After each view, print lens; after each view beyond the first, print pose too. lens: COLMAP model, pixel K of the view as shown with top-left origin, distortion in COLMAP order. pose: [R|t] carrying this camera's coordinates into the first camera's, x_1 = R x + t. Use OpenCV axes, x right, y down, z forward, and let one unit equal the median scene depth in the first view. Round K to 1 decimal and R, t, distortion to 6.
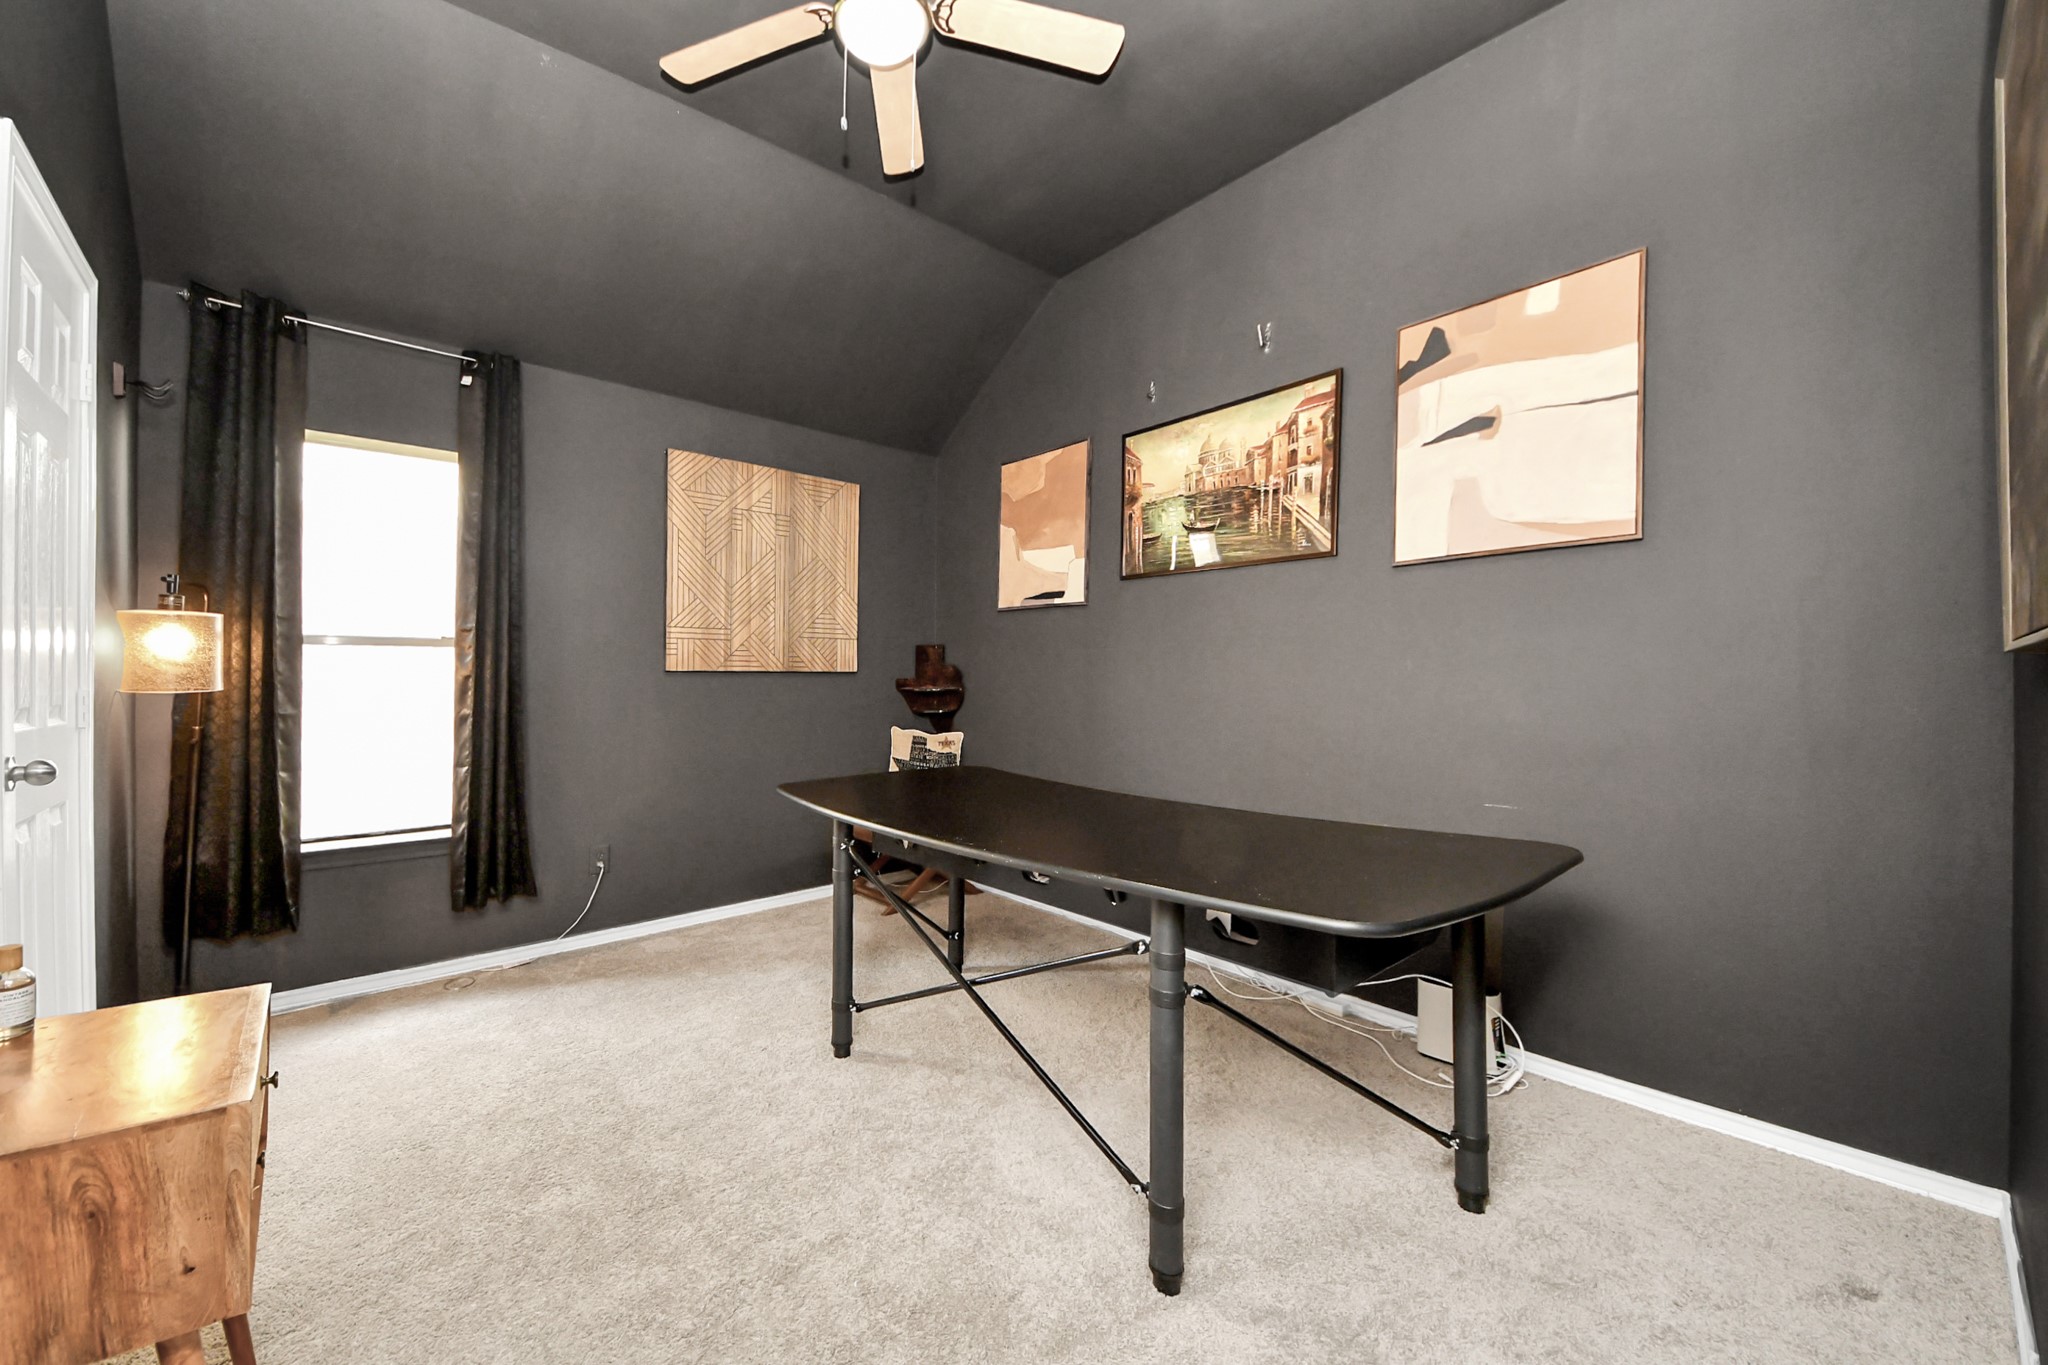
lens RADIAL K [[741.9, 0, 1006.8], [0, 741.9, 683.6], [0, 0, 1]] dist [0.009616, -0.010696]
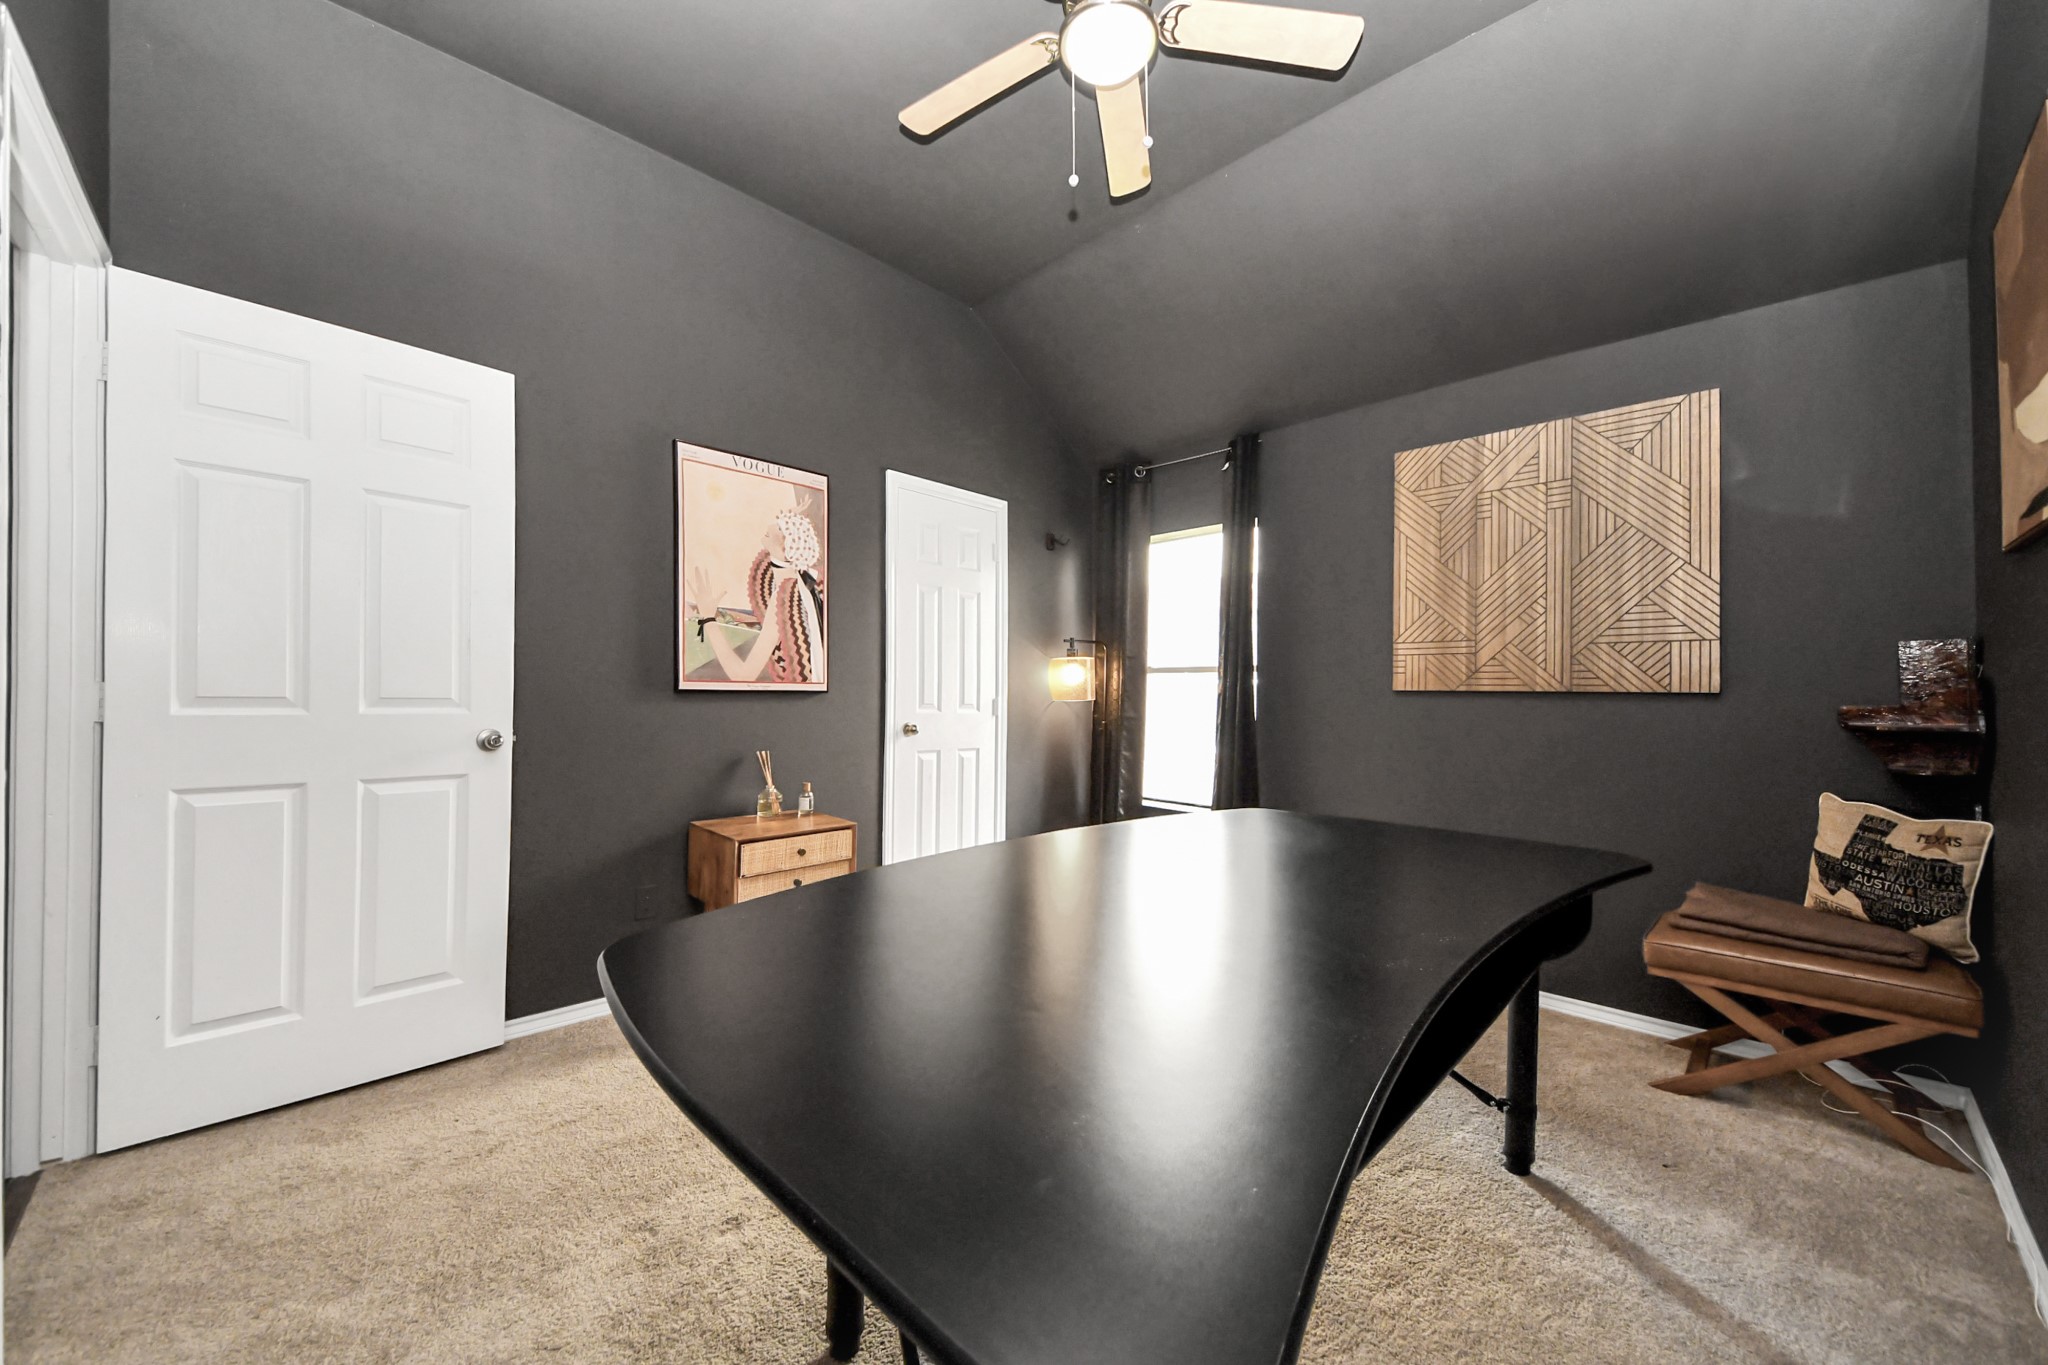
lens RADIAL K [[741.9, 0, 1006.8], [0, 741.9, 683.6], [0, 0, 1]] dist [0.009616, -0.010696]
pose [[0.049607, -0.011510, -0.998702, 0.491895], [-0.020289, 0.999716, -0.012530, -0.003884], [0.998563, 0.020884, 0.049360, 0.501348]]
